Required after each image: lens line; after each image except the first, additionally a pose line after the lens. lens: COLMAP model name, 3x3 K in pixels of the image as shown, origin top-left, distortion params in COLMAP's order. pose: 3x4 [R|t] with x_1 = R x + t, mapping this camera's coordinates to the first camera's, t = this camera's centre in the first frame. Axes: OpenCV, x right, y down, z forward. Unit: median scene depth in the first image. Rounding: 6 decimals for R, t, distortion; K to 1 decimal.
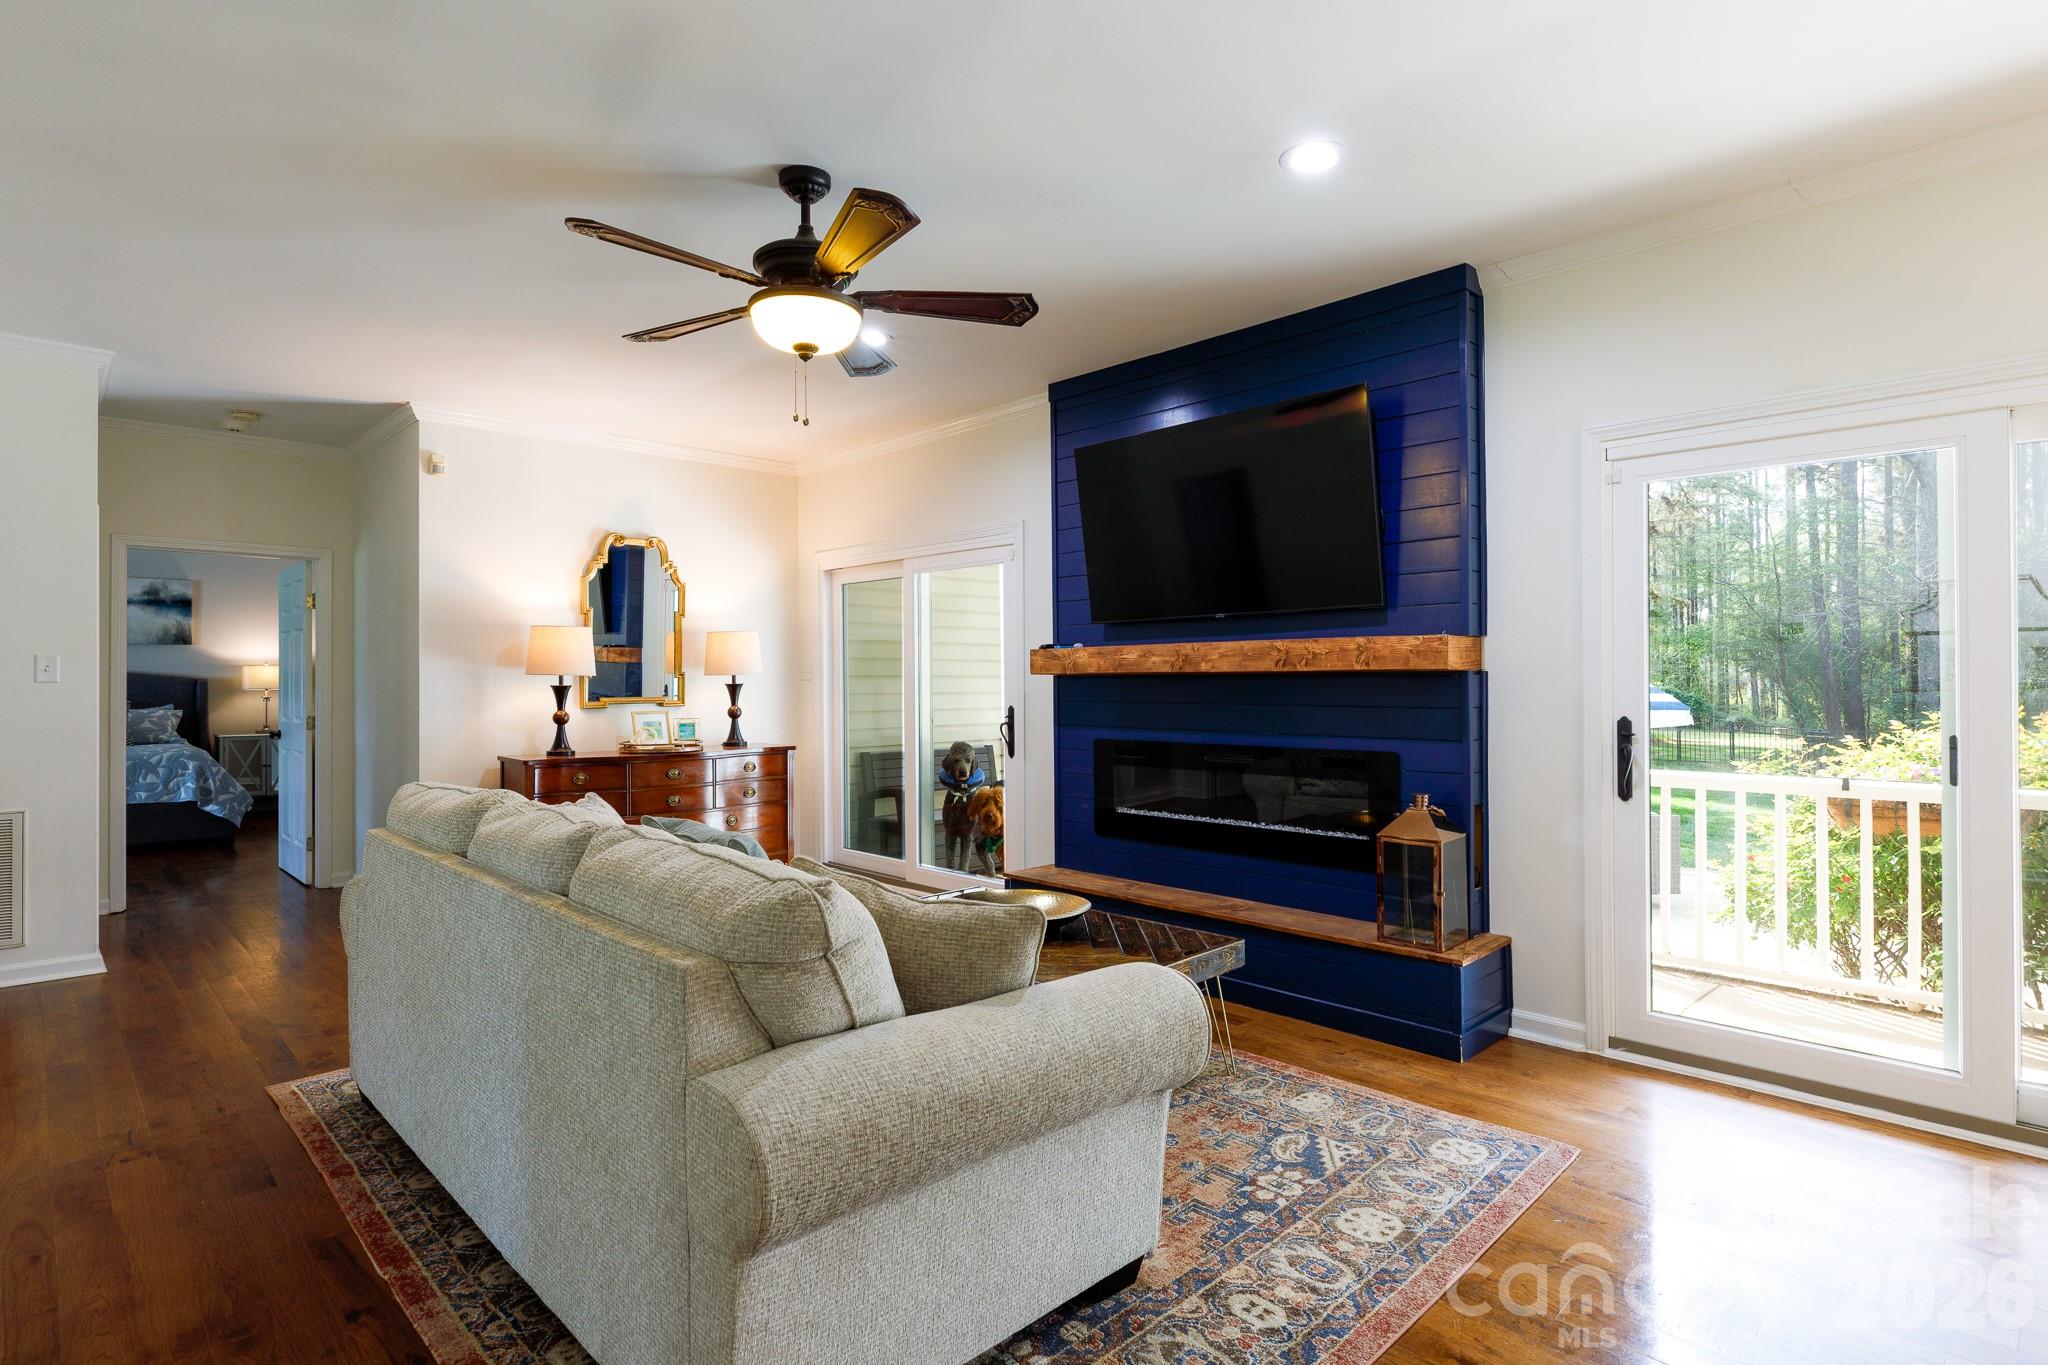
lens RADIAL K [[1038.7, 0, 1028.7], [0, 1038.7, 670.2], [0, 0, 1]] dist [-0.003350, 0.000174]
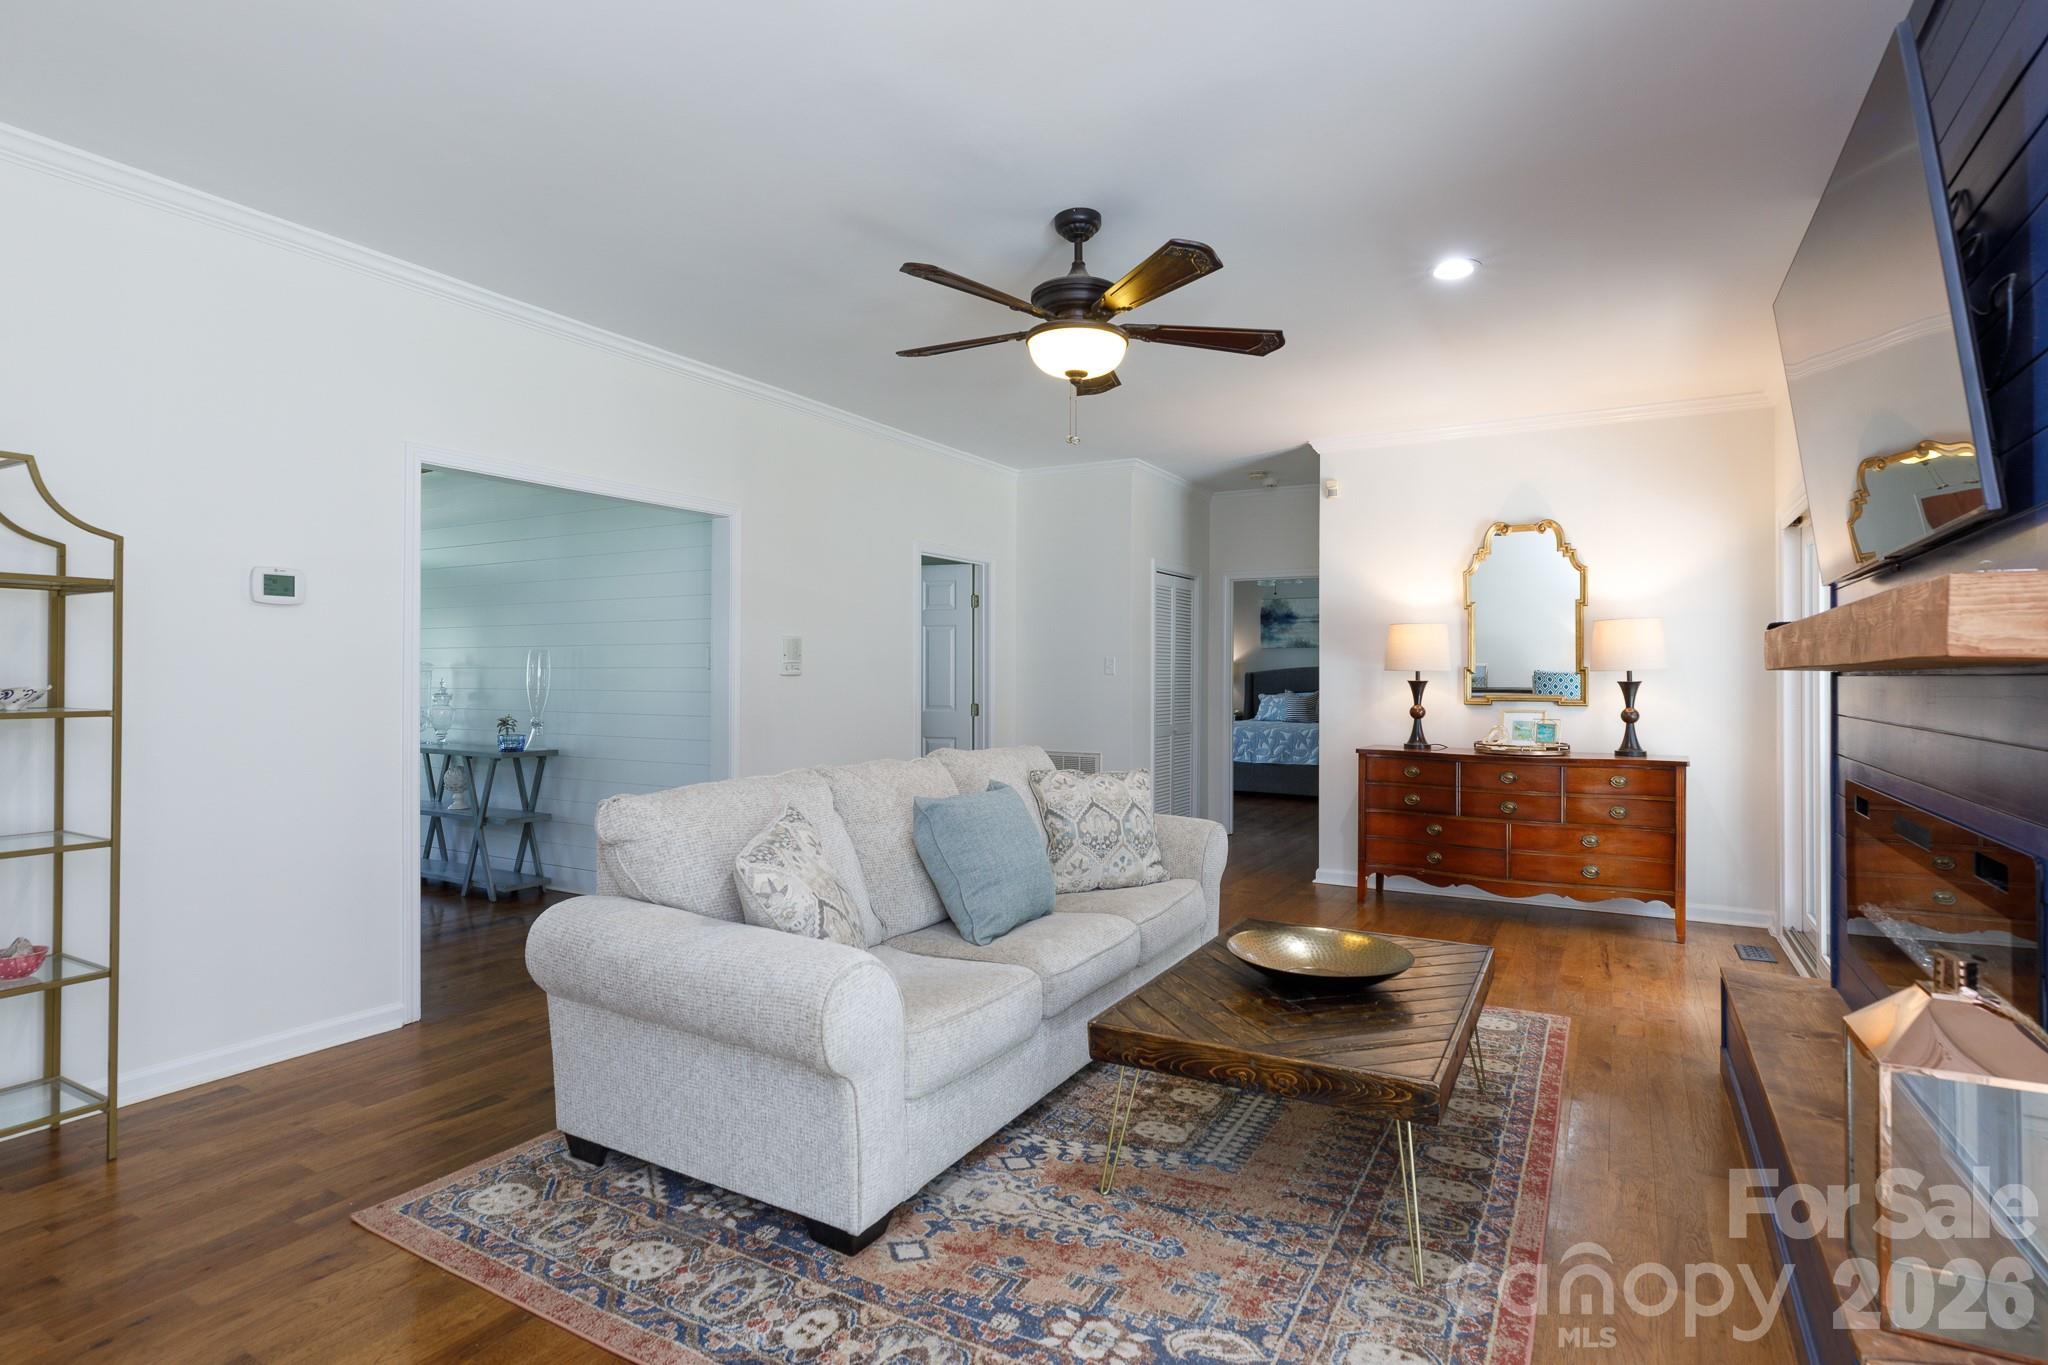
lens RADIAL K [[1038.7, 0, 1026.6], [0, 1038.7, 679.7], [0, 0, 1]] dist [-0.003350, 0.000174]
pose [[0.272181, 0.011357, -0.962179, 0.459360], [0.003724, 0.999910, 0.012856, -0.001179], [0.962239, -0.007083, 0.272114, 0.356073]]
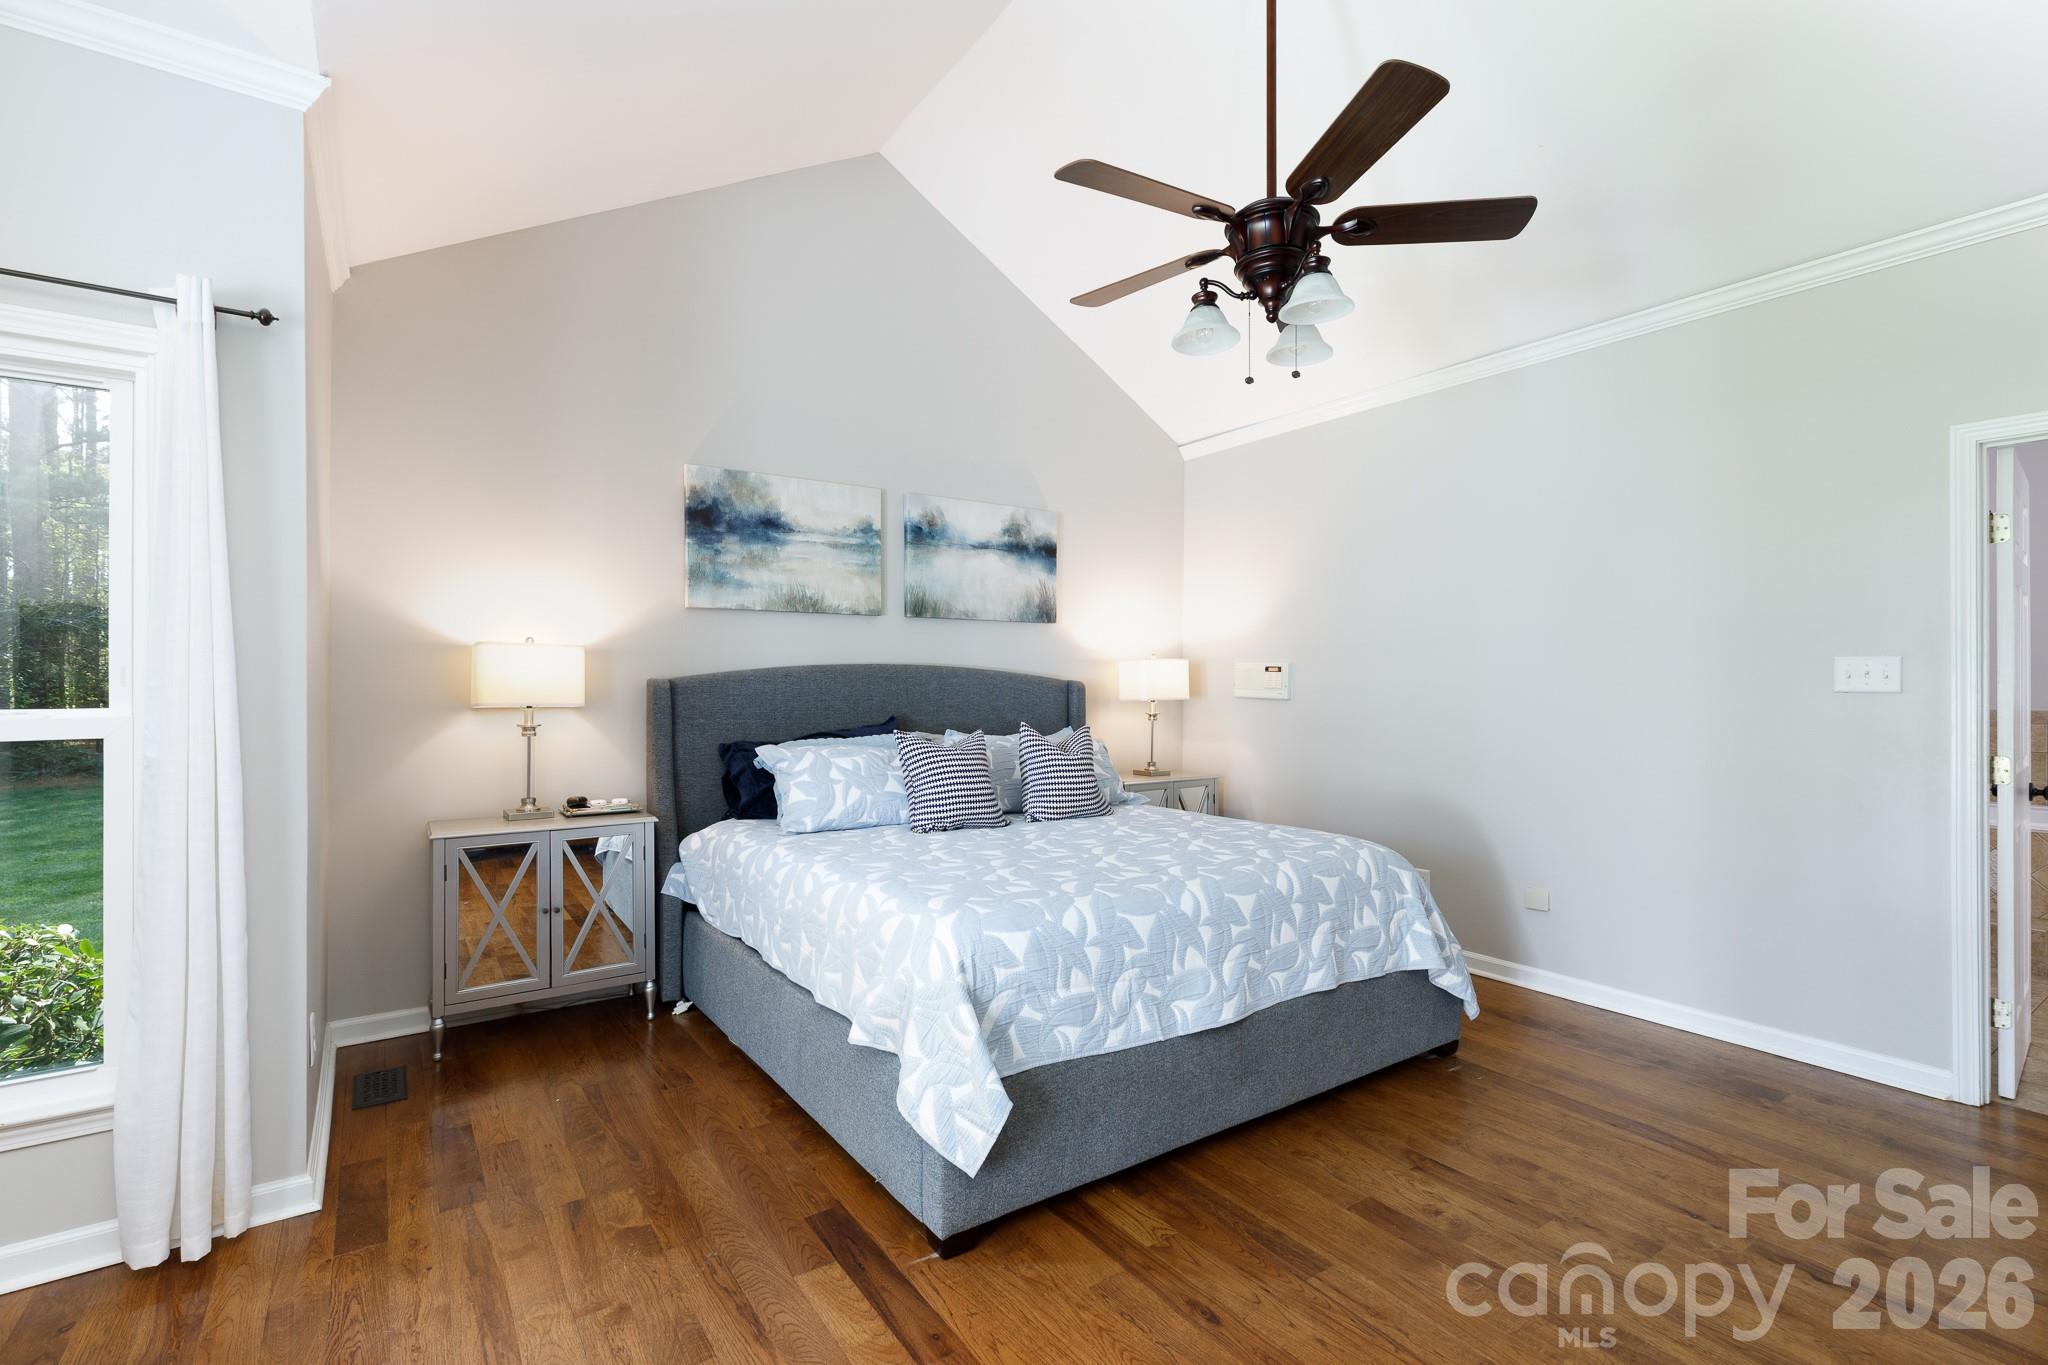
lens RADIAL K [[918.7, 0, 1028.7], [0, 918.7, 677.2], [0, 0, 1]] dist [0.003080, -0.000428]
pose [[0.988418, 0.008391, -0.151525, -1.306639], [-0.008779, 0.999960, -0.001889, 0.012368], [0.151503, 0.003197, 0.988452, 0.857076]]
